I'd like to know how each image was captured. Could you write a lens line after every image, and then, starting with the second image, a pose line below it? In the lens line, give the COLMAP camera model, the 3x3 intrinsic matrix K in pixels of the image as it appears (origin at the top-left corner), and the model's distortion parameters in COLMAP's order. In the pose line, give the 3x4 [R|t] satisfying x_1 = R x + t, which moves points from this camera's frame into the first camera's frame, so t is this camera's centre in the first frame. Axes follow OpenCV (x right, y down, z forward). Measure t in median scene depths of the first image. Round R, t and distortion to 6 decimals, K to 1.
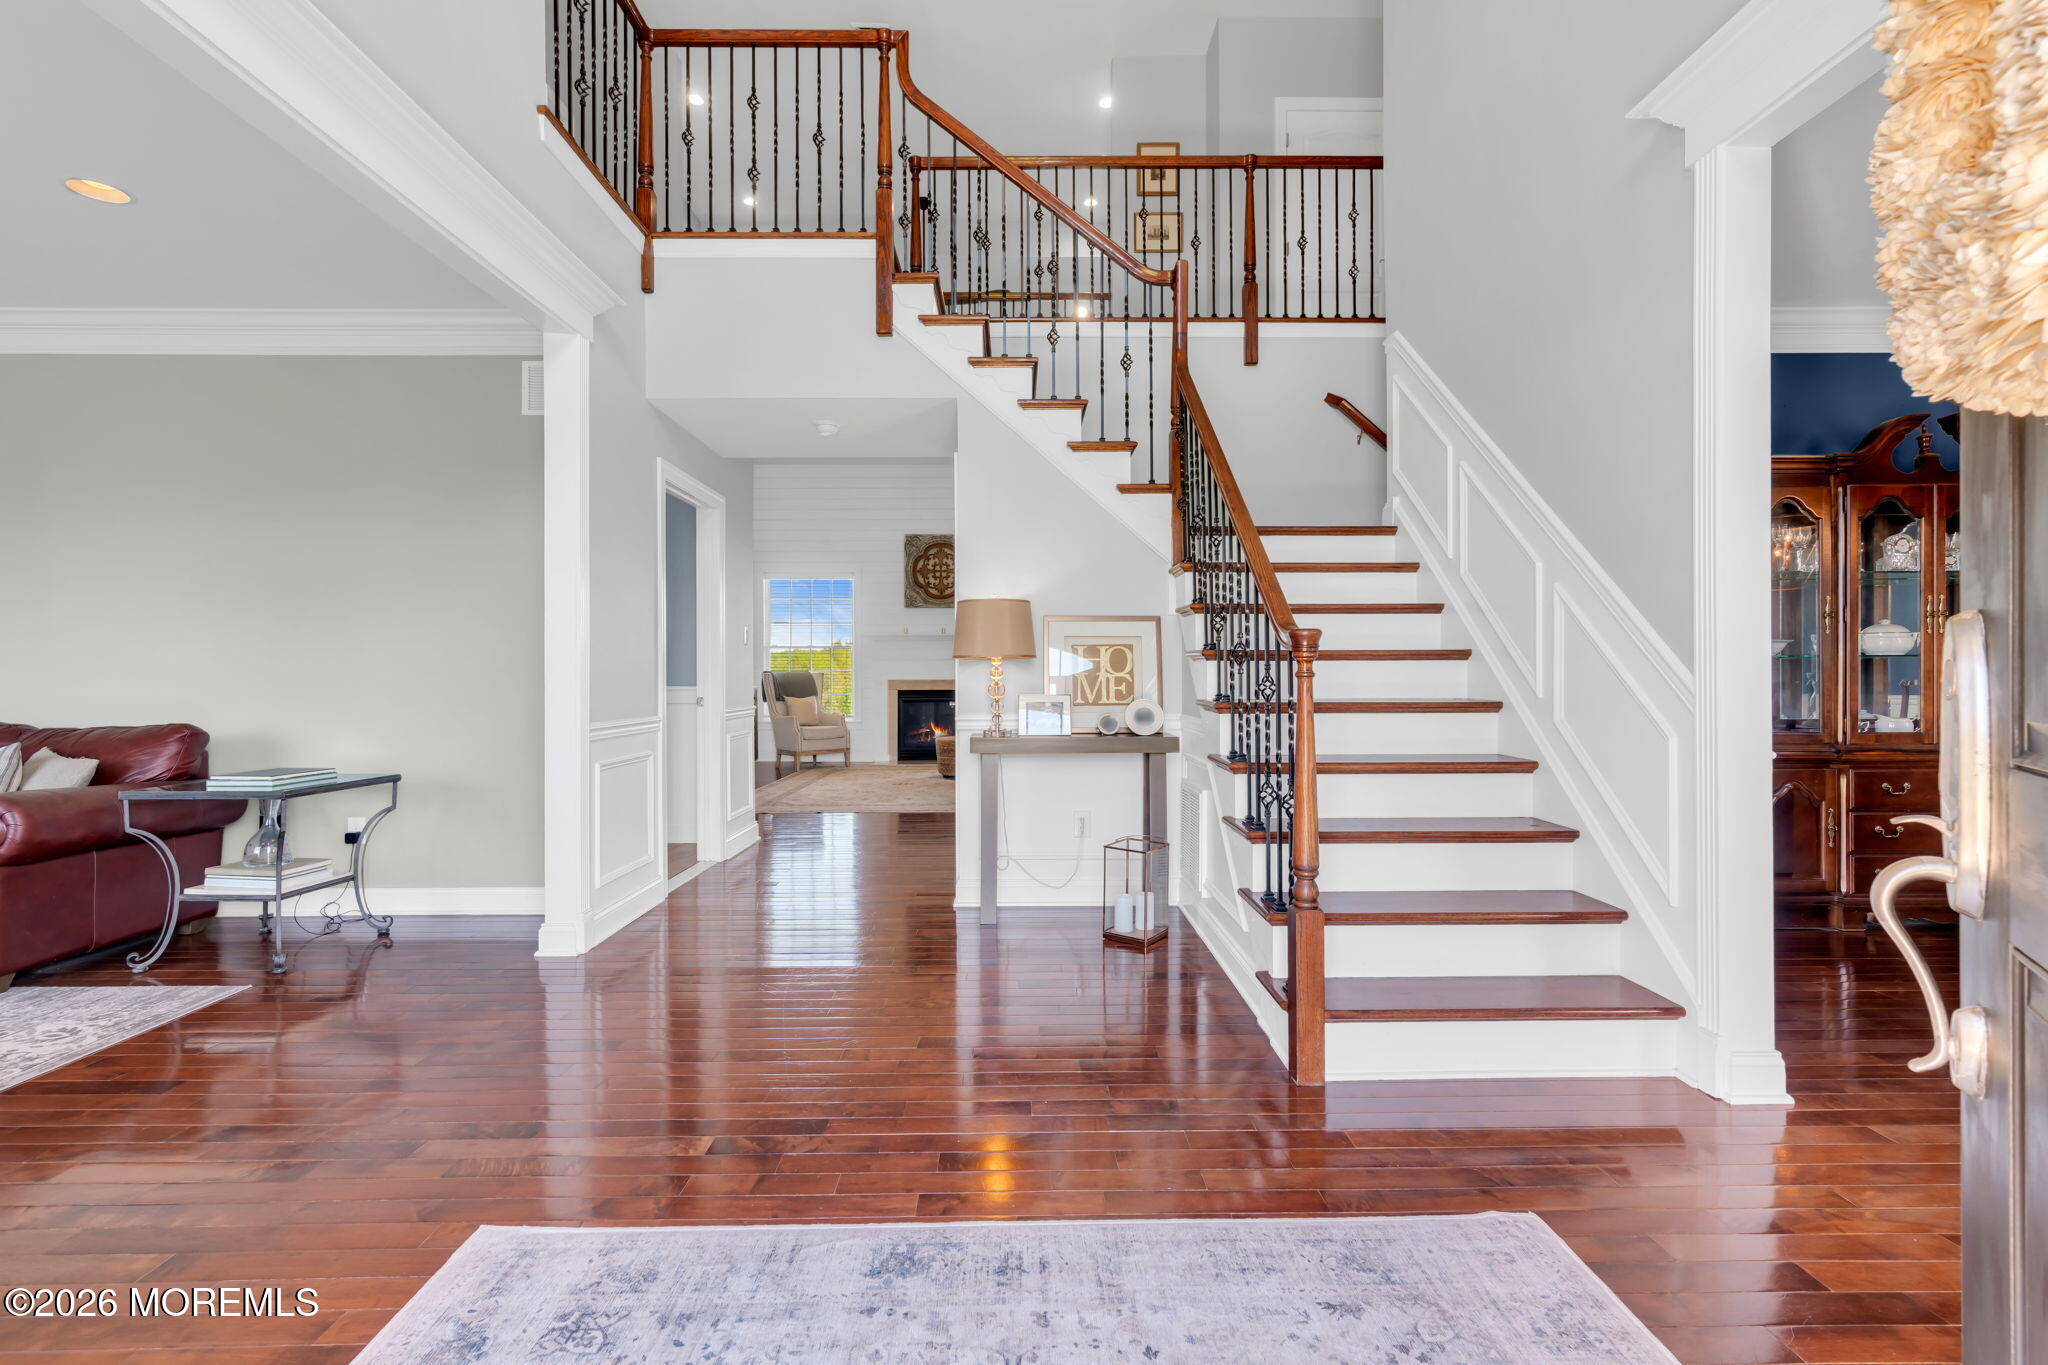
lens RADIAL K [[883.8, 0, 1011.7], [0, 883.8, 671.3], [0, 0, 1]] dist [0.003216, 0.000524]
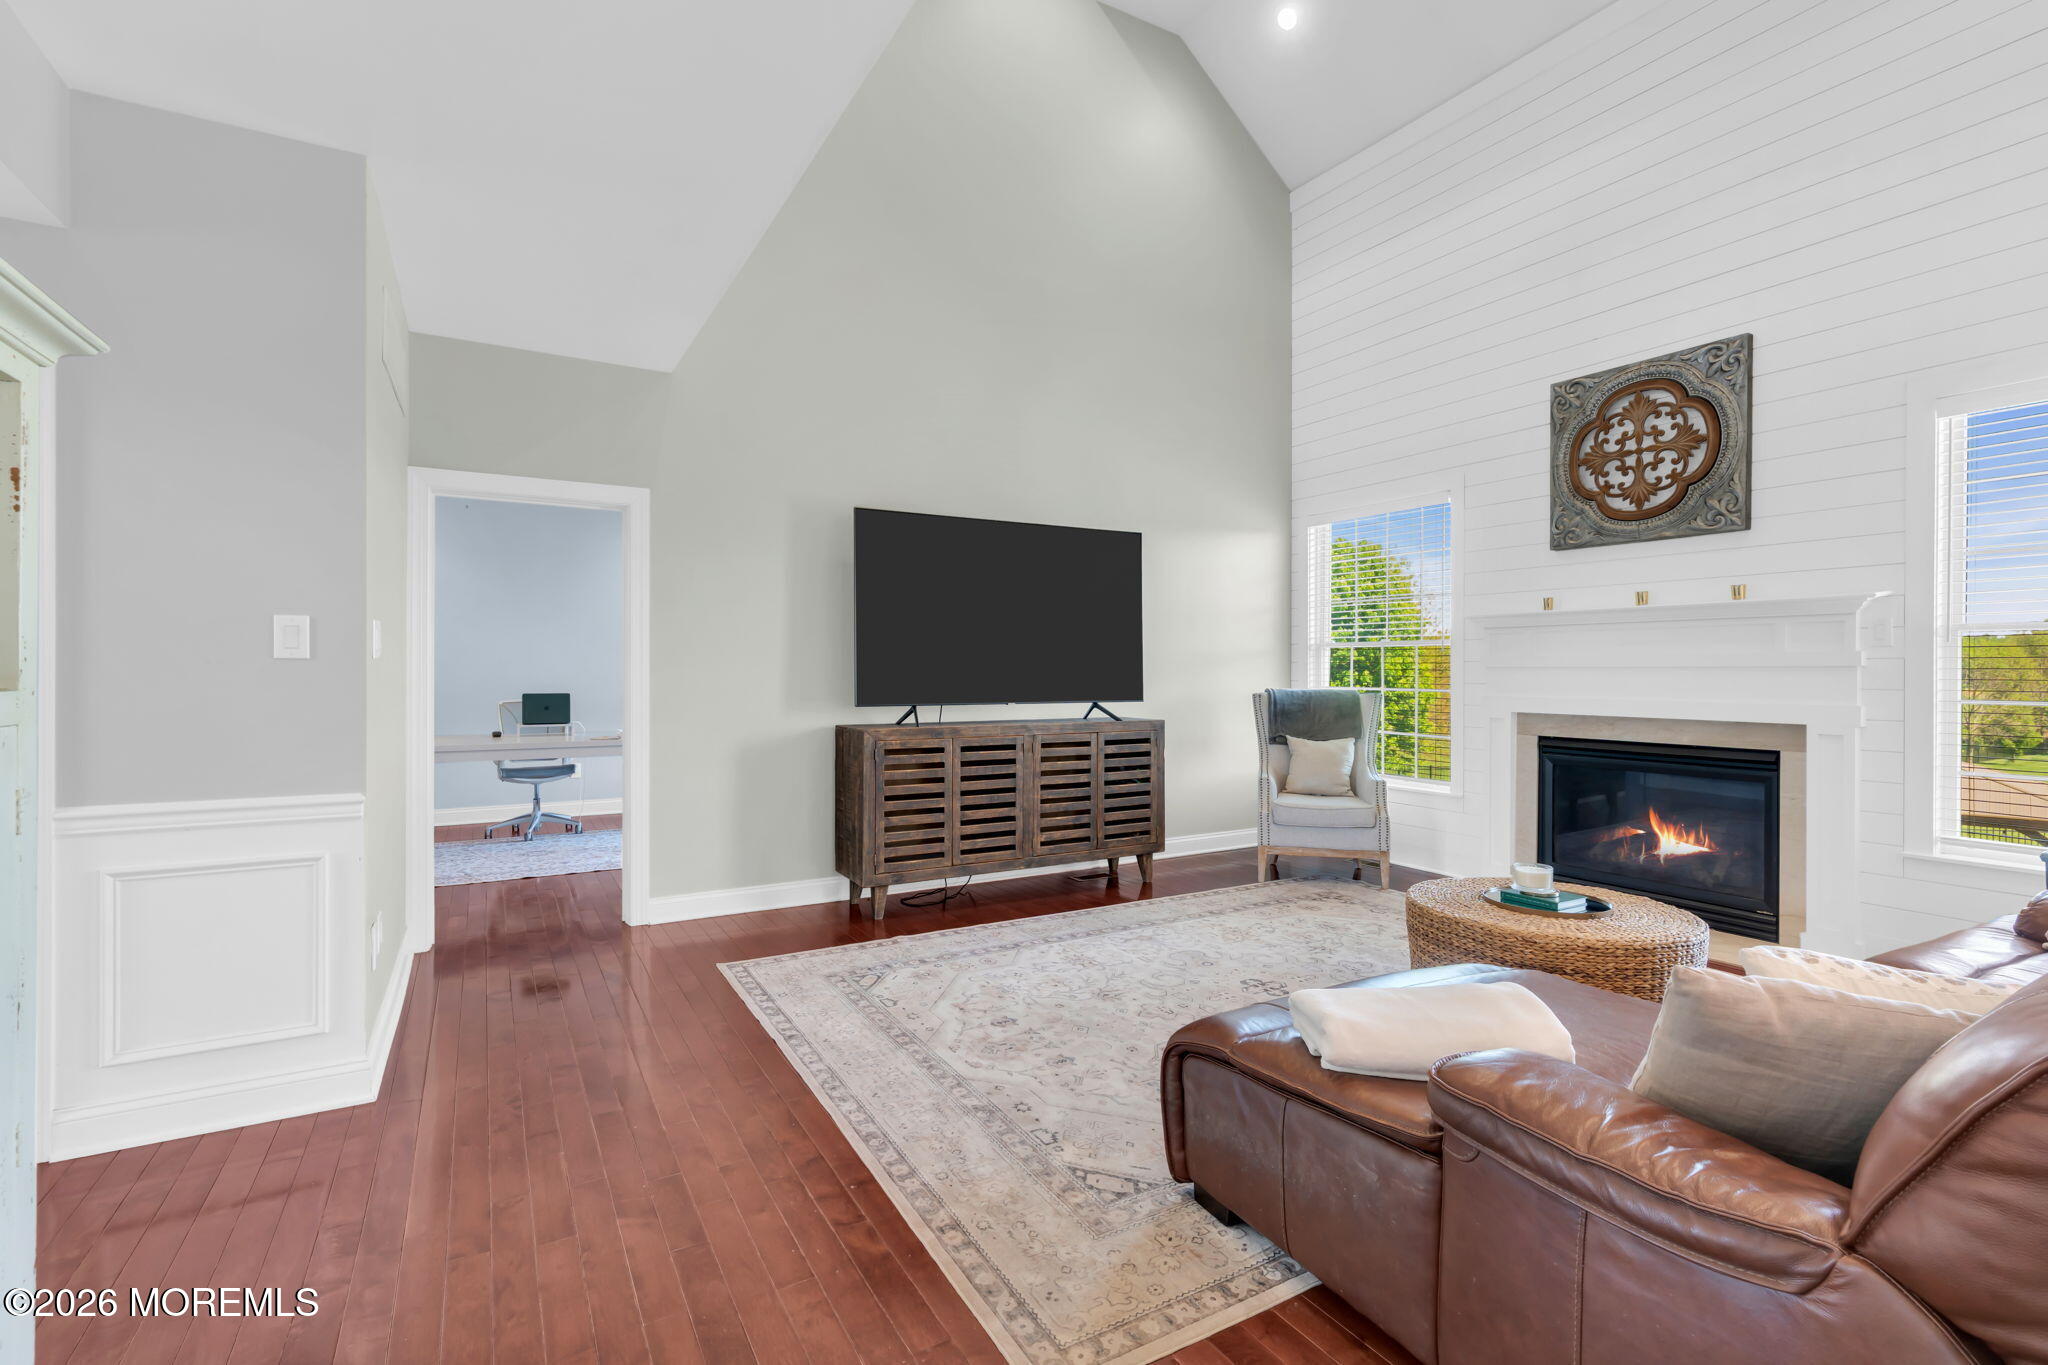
lens RADIAL K [[910.6, 0, 1025.1], [0, 910.6, 680.2], [0, 0, 1]] dist [-0.012339, 0.006261]
pose [[0.506324, 0.014917, -0.862214, 0.138119], [-0.008010, 0.999889, 0.012595, -0.010777], [0.862306, 0.000529, 0.506387, 0.543924]]
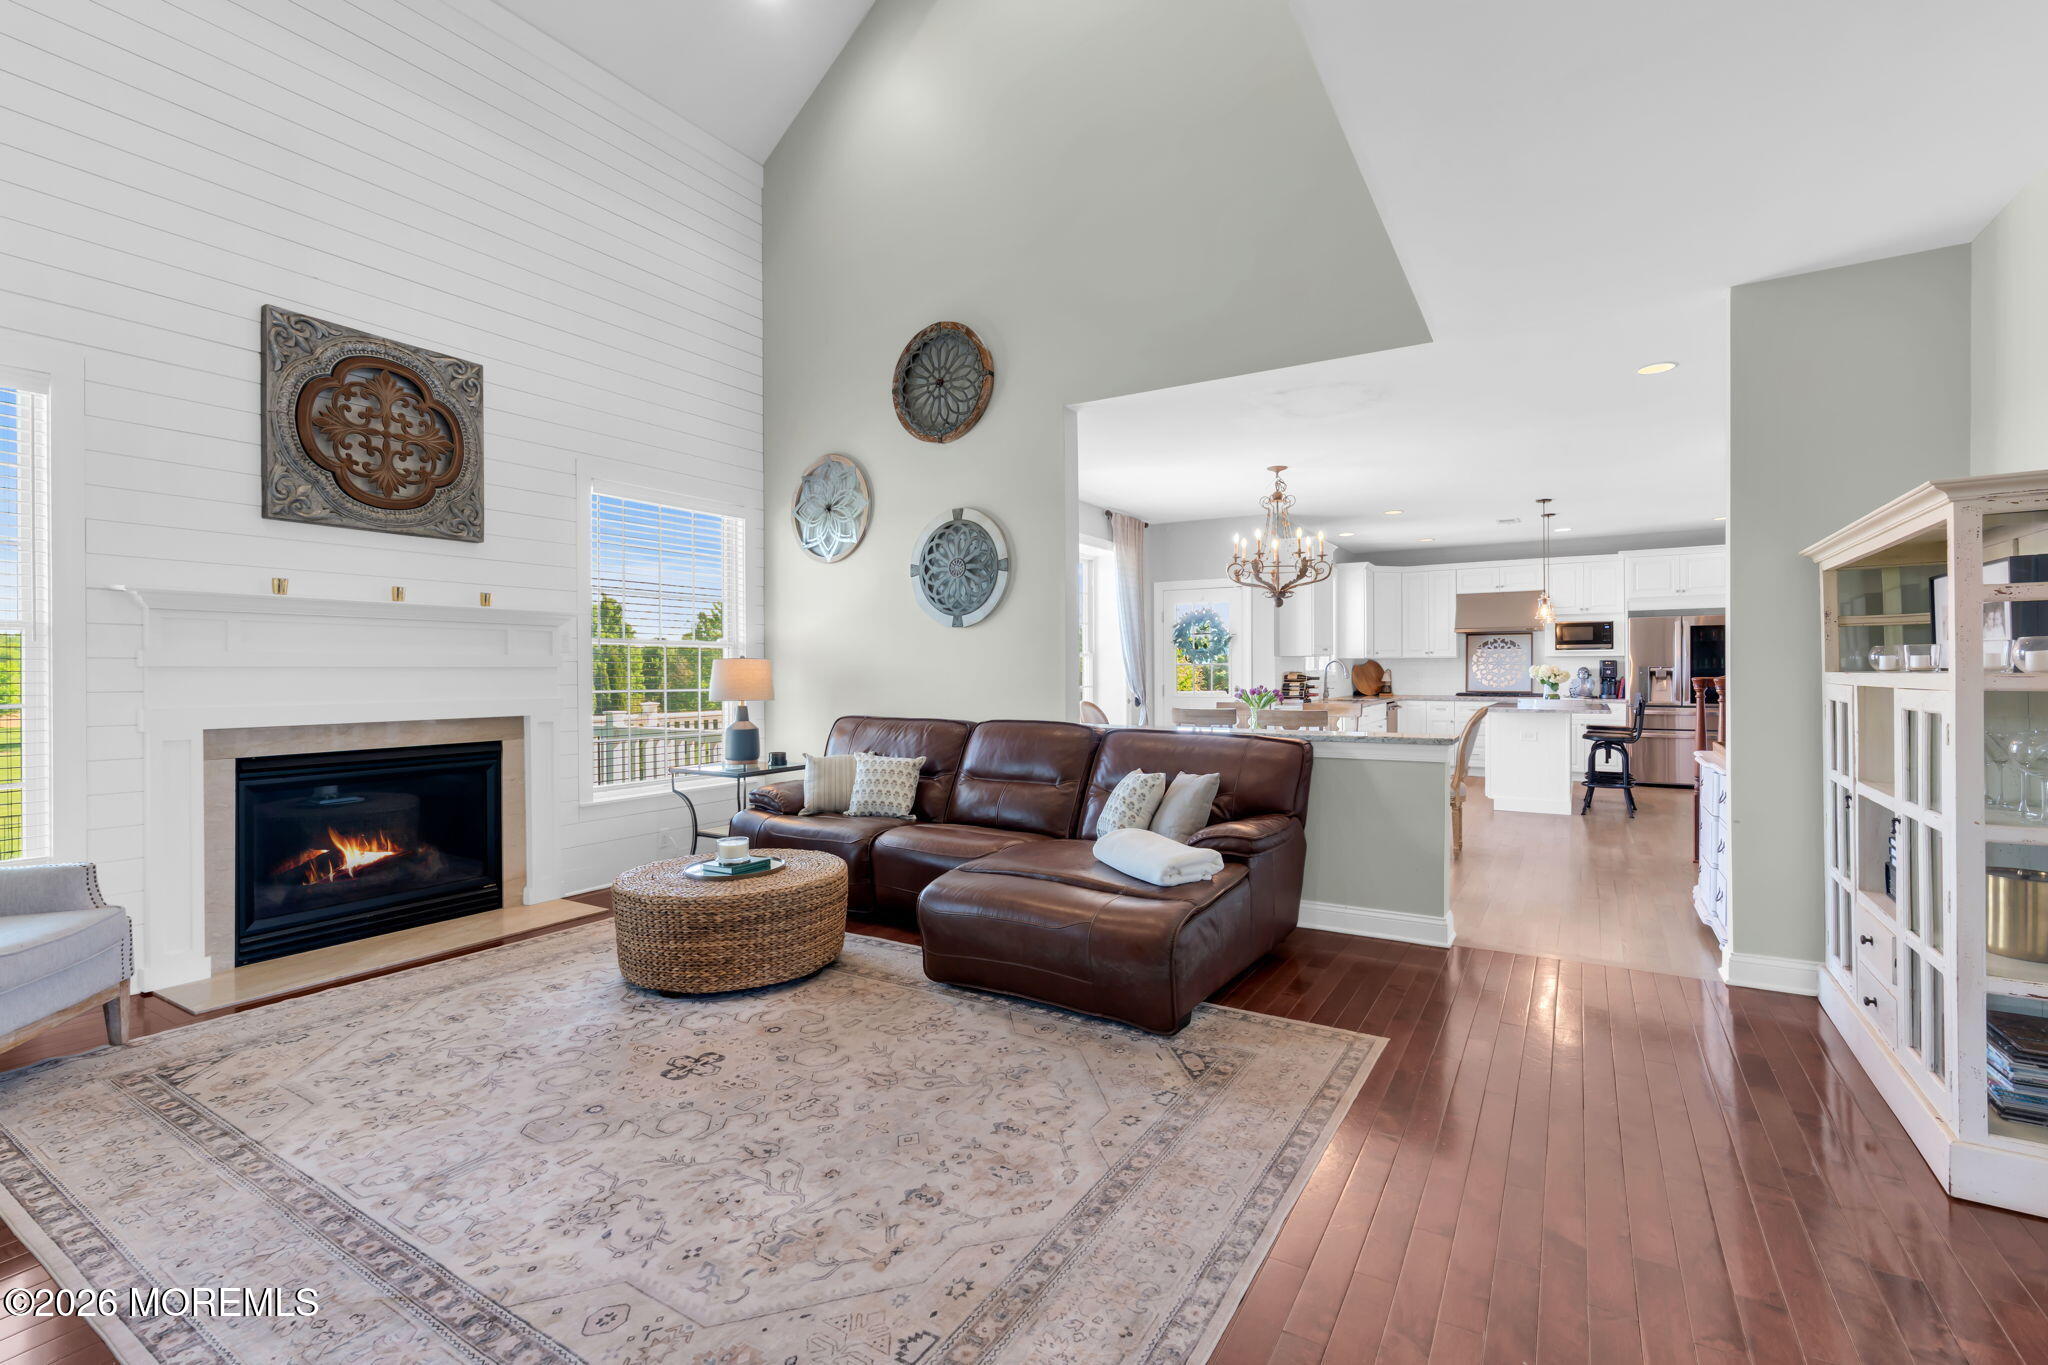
lens RADIAL K [[910.6, 0, 1016.6], [0, 910.6, 681.2], [0, 0, 1]] dist [-0.012339, 0.006261]
pose [[0.526648, -0.006760, 0.850056, -0.267702], [0.006038, 0.999973, 0.004211, -0.008004], [-0.850062, 0.002914, 0.526675, 0.566757]]
